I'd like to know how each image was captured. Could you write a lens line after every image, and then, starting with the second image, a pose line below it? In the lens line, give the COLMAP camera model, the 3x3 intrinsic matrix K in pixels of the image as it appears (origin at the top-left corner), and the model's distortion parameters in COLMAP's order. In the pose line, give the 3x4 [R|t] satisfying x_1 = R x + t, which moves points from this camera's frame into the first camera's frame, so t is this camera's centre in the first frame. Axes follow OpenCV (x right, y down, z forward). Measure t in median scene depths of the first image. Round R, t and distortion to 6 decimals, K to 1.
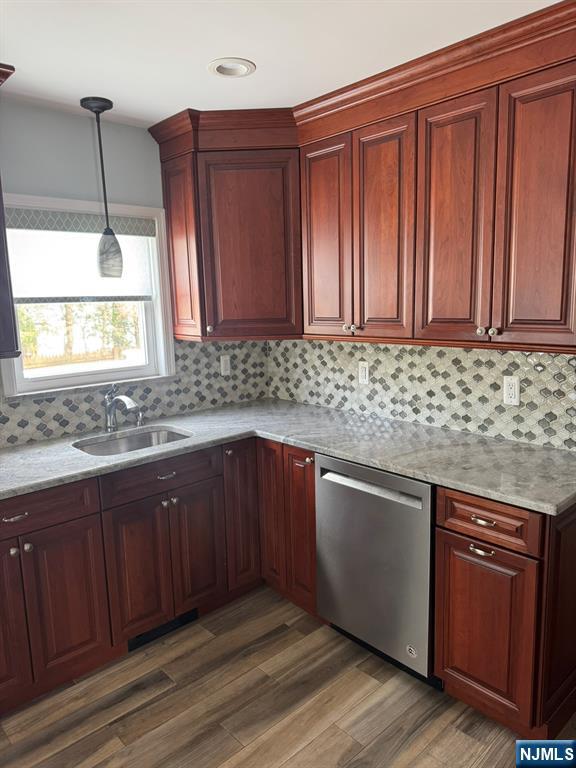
lens RADIAL K [[540.1, 0, 288.7], [0, 540.1, 385.2], [0, 0, 1]] dist [0.066396, -0.081989]
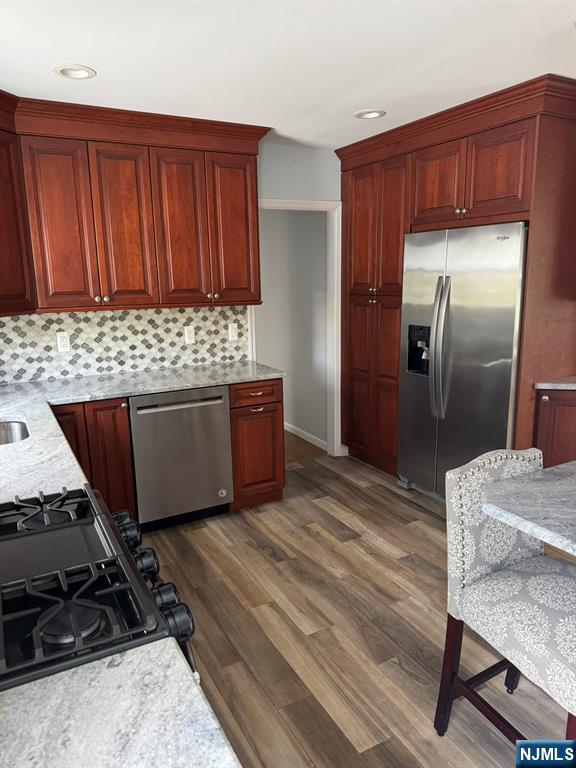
lens RADIAL K [[540.1, 0, 295.5], [0, 540.1, 384.7], [0, 0, 1]] dist [0.066396, -0.081989]
pose [[0.239655, -0.173494, 0.955230, -0.983057], [0.166350, 0.976691, 0.135657, -0.010814], [-0.956500, 0.126392, 0.262930, 0.264333]]
